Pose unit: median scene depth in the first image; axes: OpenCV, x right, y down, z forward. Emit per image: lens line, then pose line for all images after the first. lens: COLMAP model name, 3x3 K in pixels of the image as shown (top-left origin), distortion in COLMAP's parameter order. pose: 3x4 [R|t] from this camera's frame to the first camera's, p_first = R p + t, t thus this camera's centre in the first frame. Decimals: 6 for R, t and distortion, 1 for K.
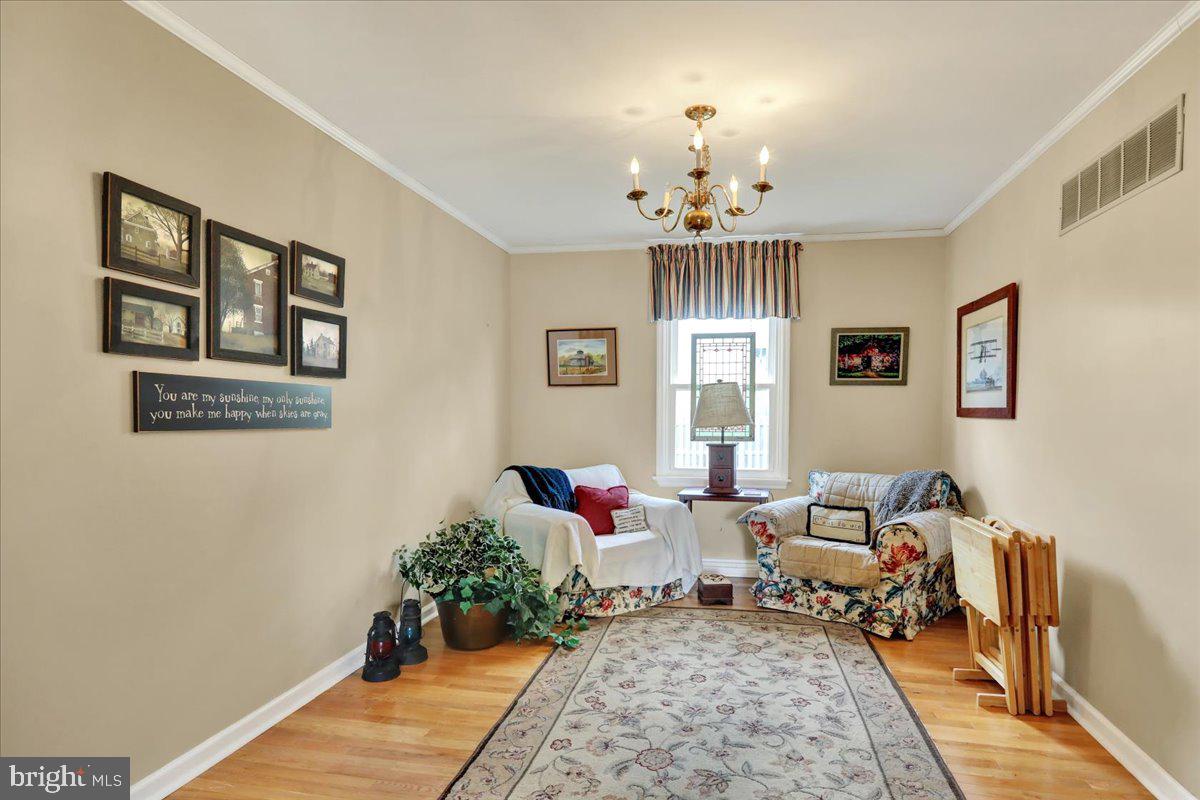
lens RADIAL K [[630.2, 0, 613.8], [0, 630.2, 443.6], [0, 0, 1]] dist [-0.000475, 0.000824]
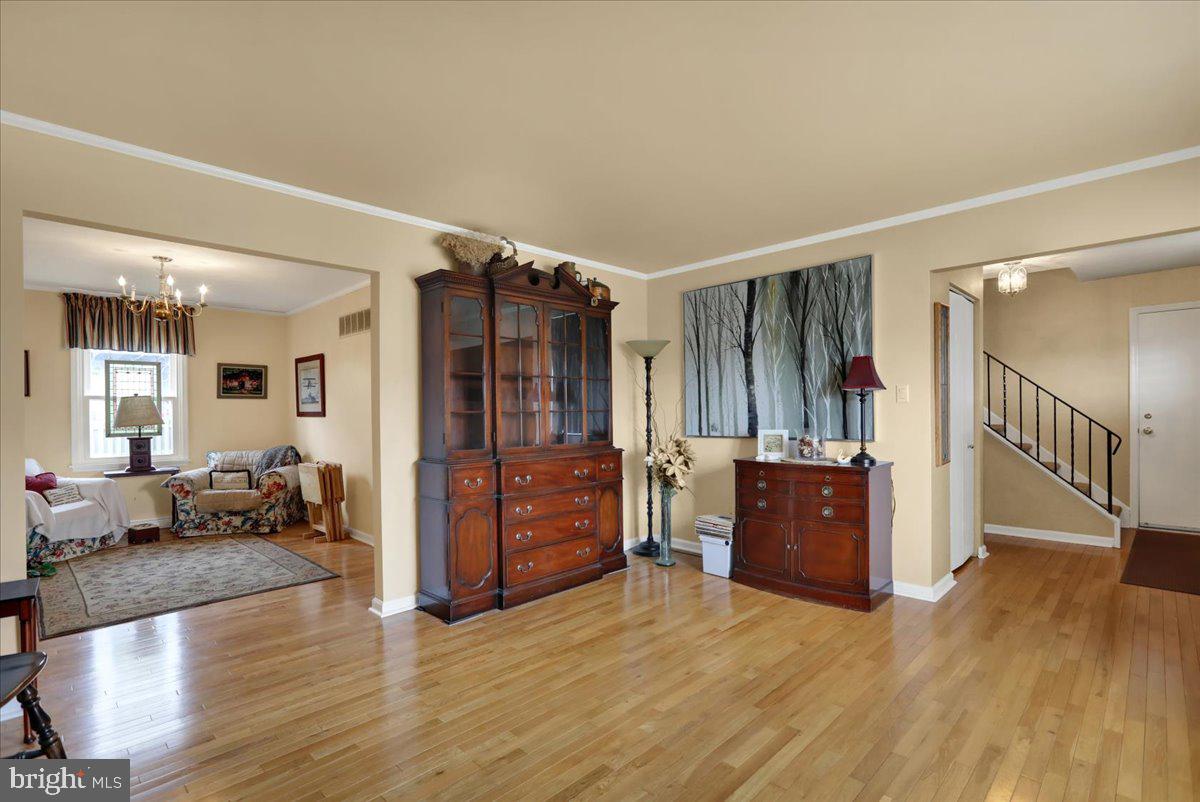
lens RADIAL K [[563.3, 0, 595.6], [0, 563.3, 415.6], [0, 0, 1]] dist [-0.000994, 0.000895]
pose [[0.537475, -0.012587, 0.843186, -0.394312], [0.054590, 0.998311, -0.019895, 0.036637], [-0.841511, 0.056723, 0.537254, -0.653639]]
